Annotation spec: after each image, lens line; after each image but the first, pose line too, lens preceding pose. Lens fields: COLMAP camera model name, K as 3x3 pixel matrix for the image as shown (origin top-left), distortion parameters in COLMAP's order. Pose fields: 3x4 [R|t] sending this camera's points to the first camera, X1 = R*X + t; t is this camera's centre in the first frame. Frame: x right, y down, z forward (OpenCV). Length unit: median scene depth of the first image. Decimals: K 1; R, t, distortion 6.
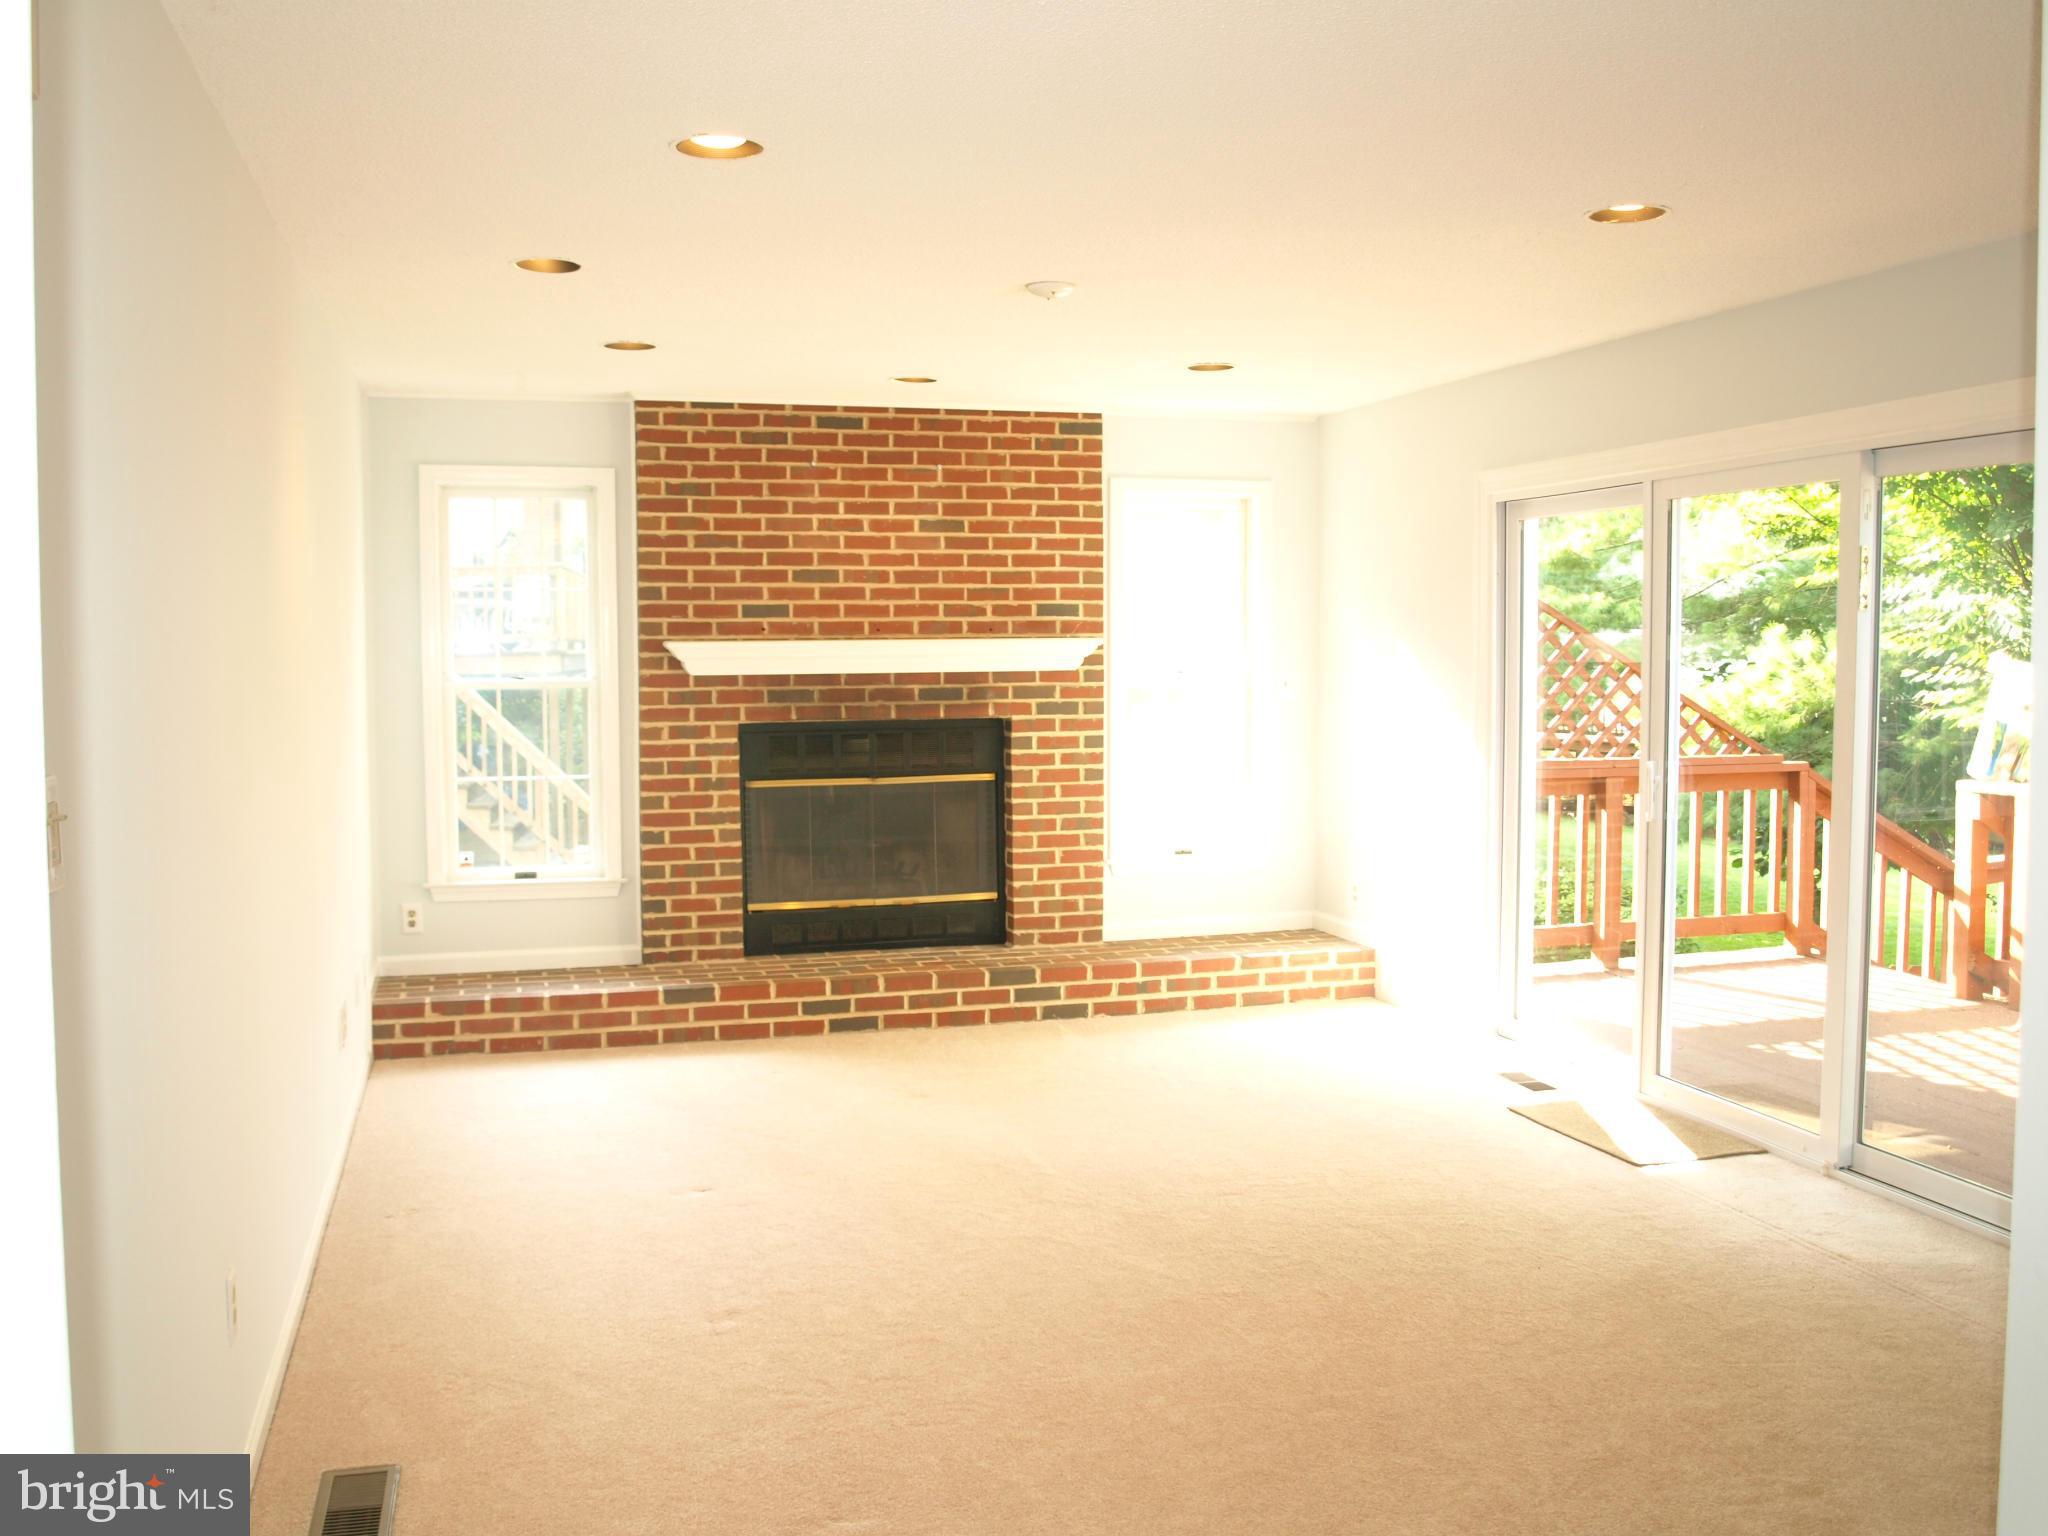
lens RADIAL K [[1853.0, 0, 1024.3], [0, 1853.0, 841.7], [0, 0, 1]] dist [-0.151156, 0.011430]
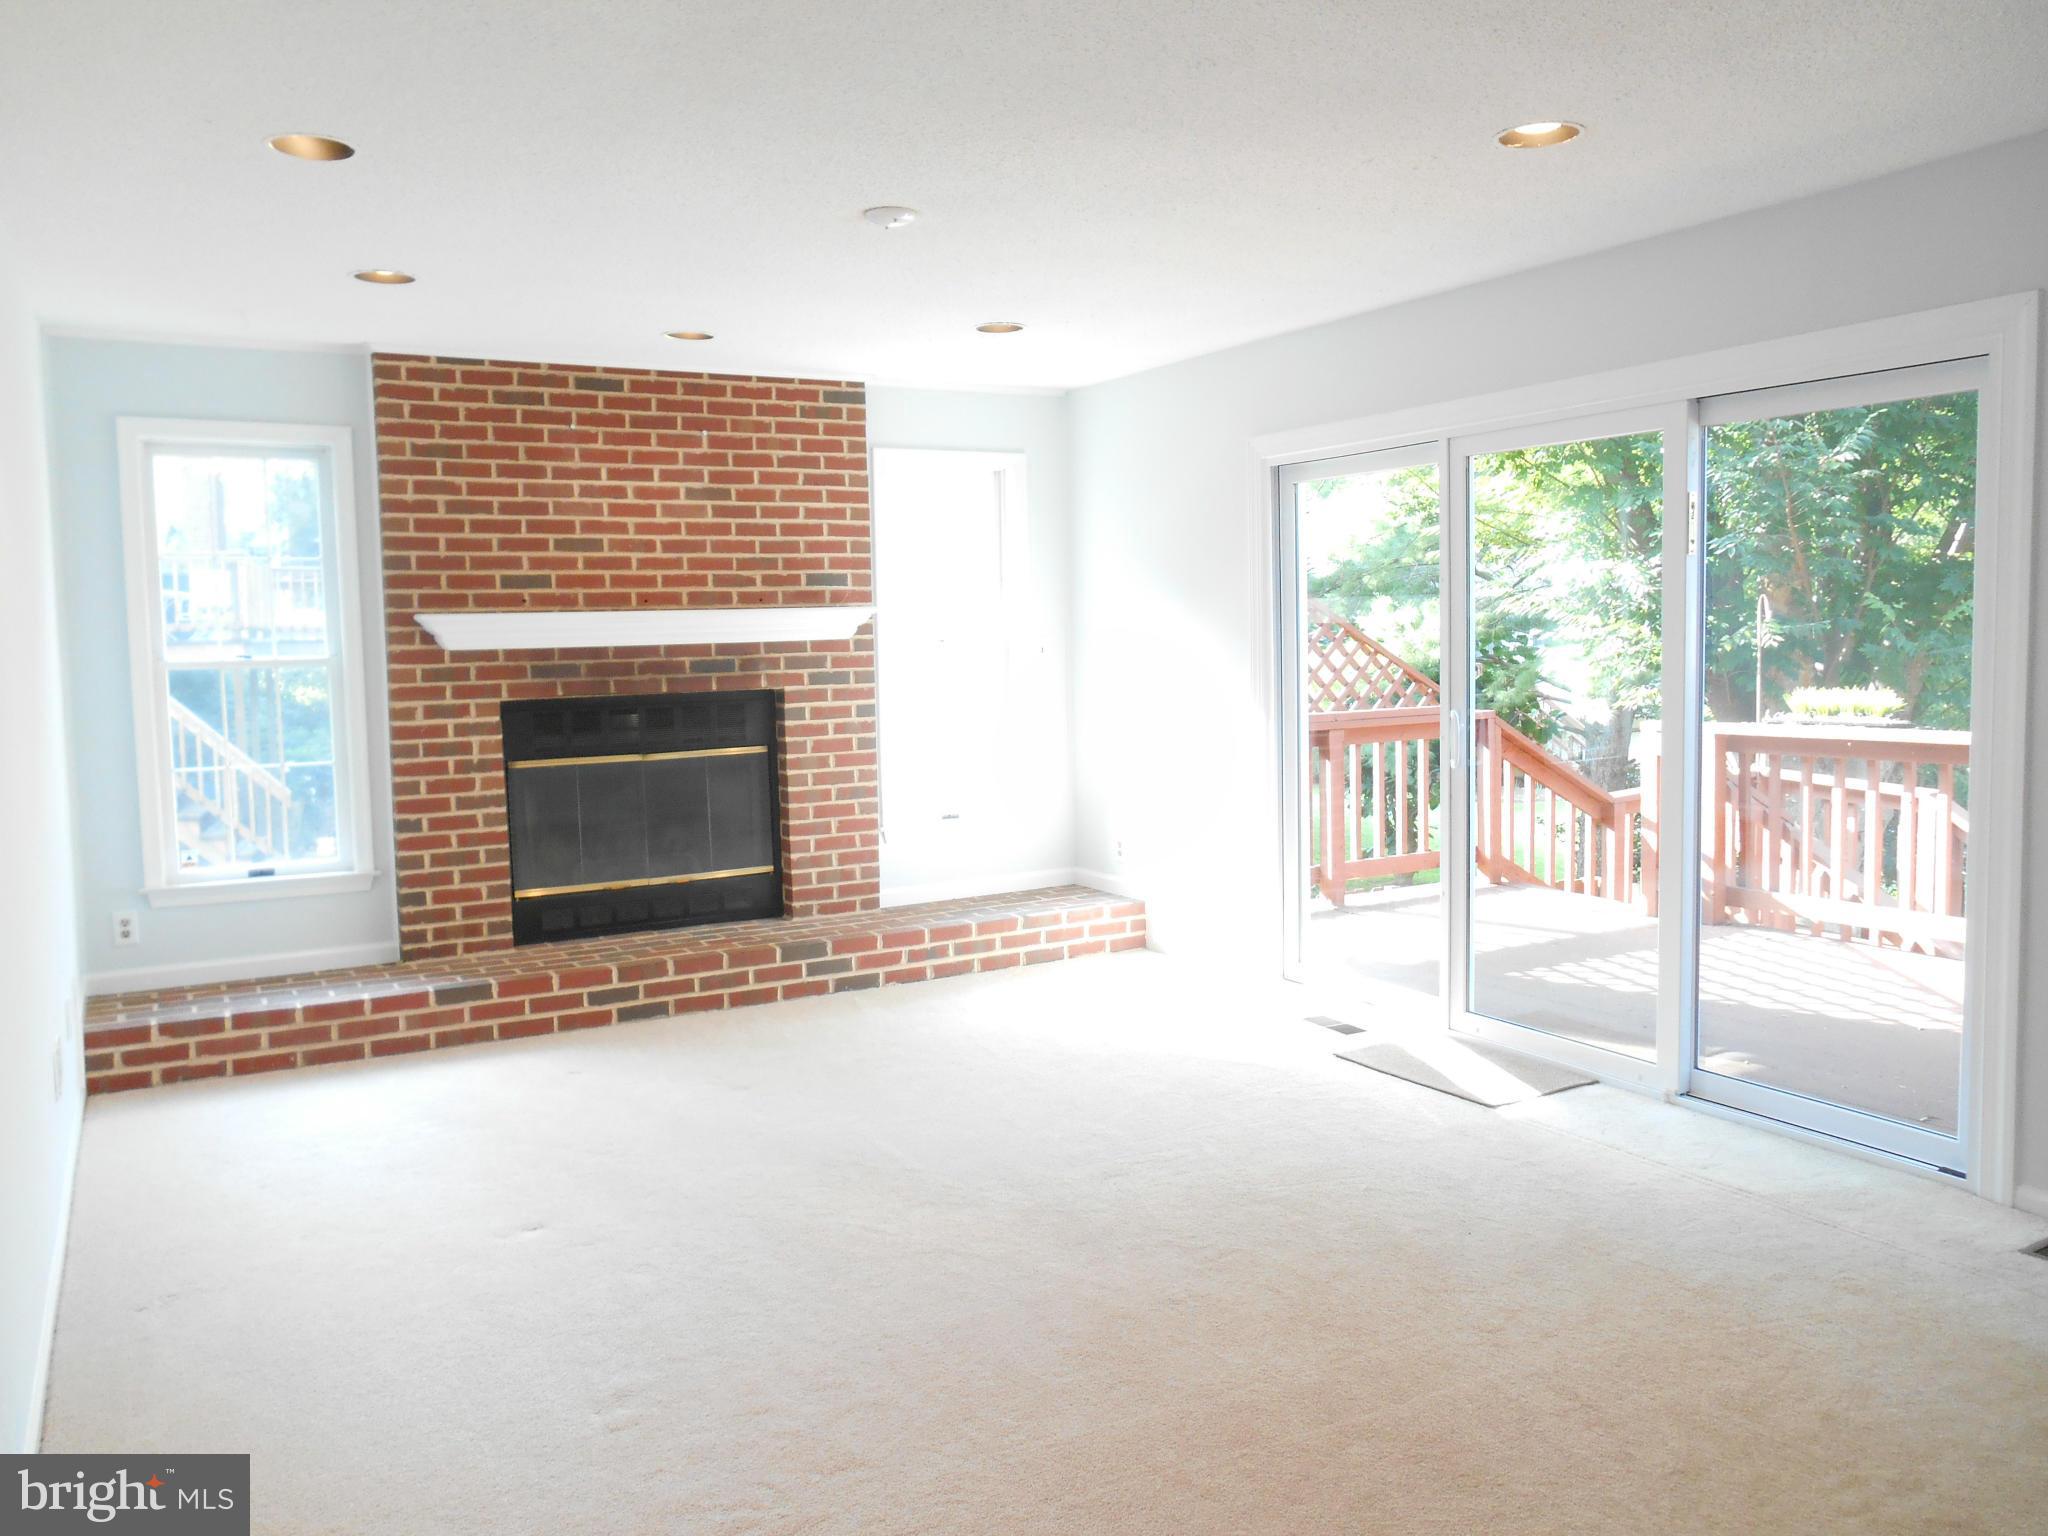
lens RADIAL K [[1554.1, 0, 1037.4], [0, 1554.1, 782.2], [0, 0, 1]] dist [-0.067390, 0.027960]
pose [[0.968135, -0.037997, 0.247528, -0.085477], [0.041157, 0.999124, -0.007600, -0.005216], [-0.247022, 0.017545, 0.968851, 0.167492]]
